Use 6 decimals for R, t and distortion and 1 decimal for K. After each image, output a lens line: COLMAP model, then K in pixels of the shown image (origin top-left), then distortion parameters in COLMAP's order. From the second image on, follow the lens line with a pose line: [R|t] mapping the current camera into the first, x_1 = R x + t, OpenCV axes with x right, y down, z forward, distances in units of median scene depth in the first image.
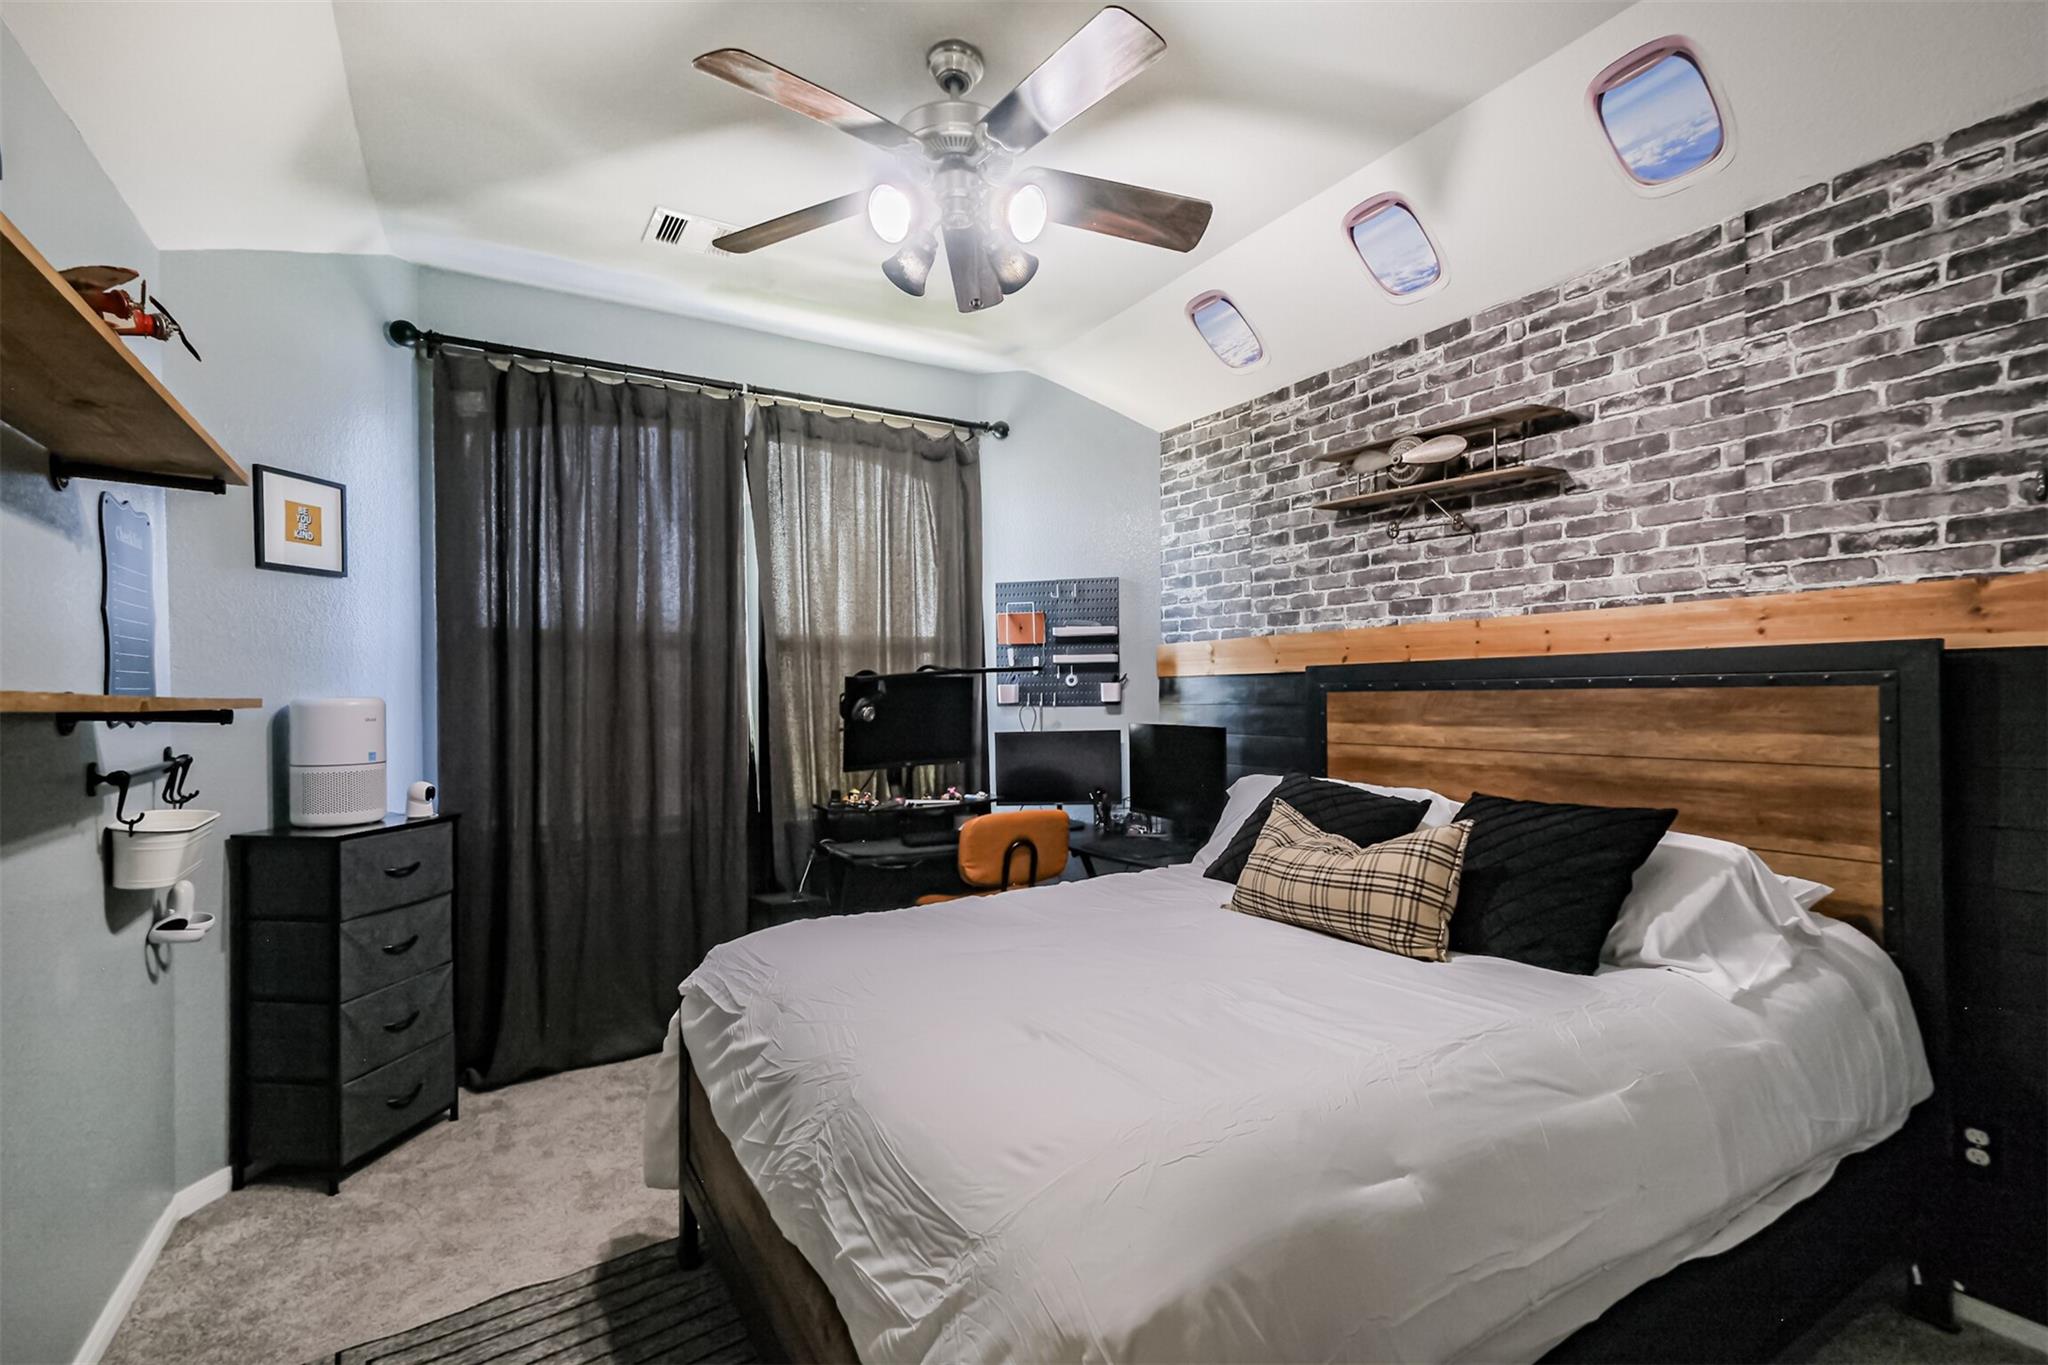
lens RADIAL K [[896.6, 0, 1004.0], [0, 896.6, 686.4], [0, 0, 1]] dist [0.004919, 0.001247]
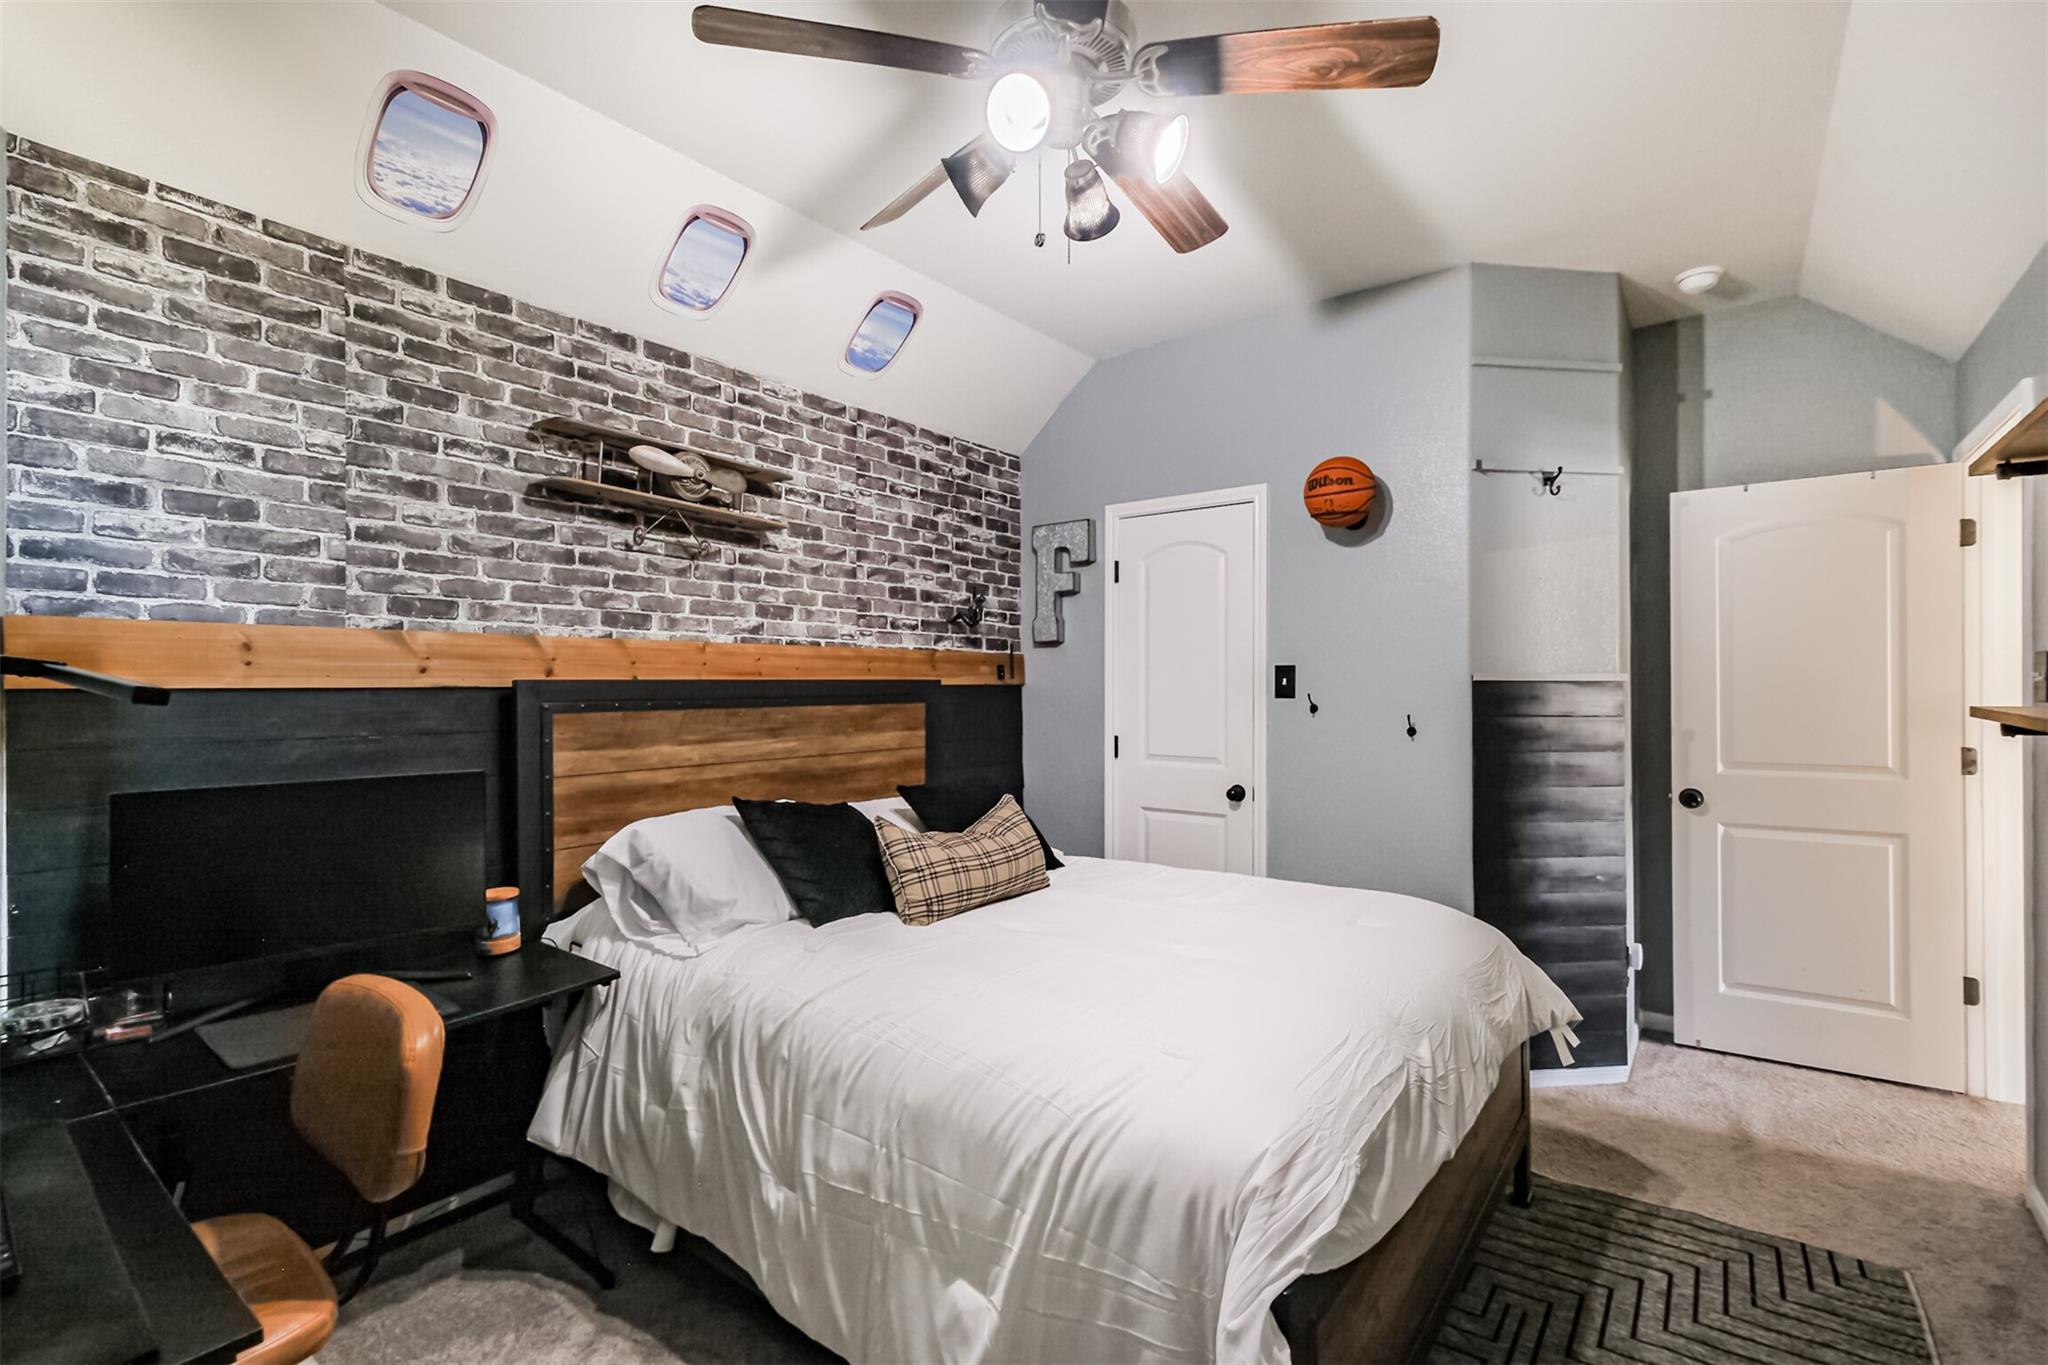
lens RADIAL K [[896.6, 0, 1003.0], [0, 896.6, 684.5], [0, 0, 1]] dist [0.004919, 0.001247]
pose [[-0.338740, 0.025275, 0.940540, -0.610171], [0.011071, 0.999677, -0.022877, 0.003704], [-0.940815, 0.002664, -0.338911, 1.057061]]
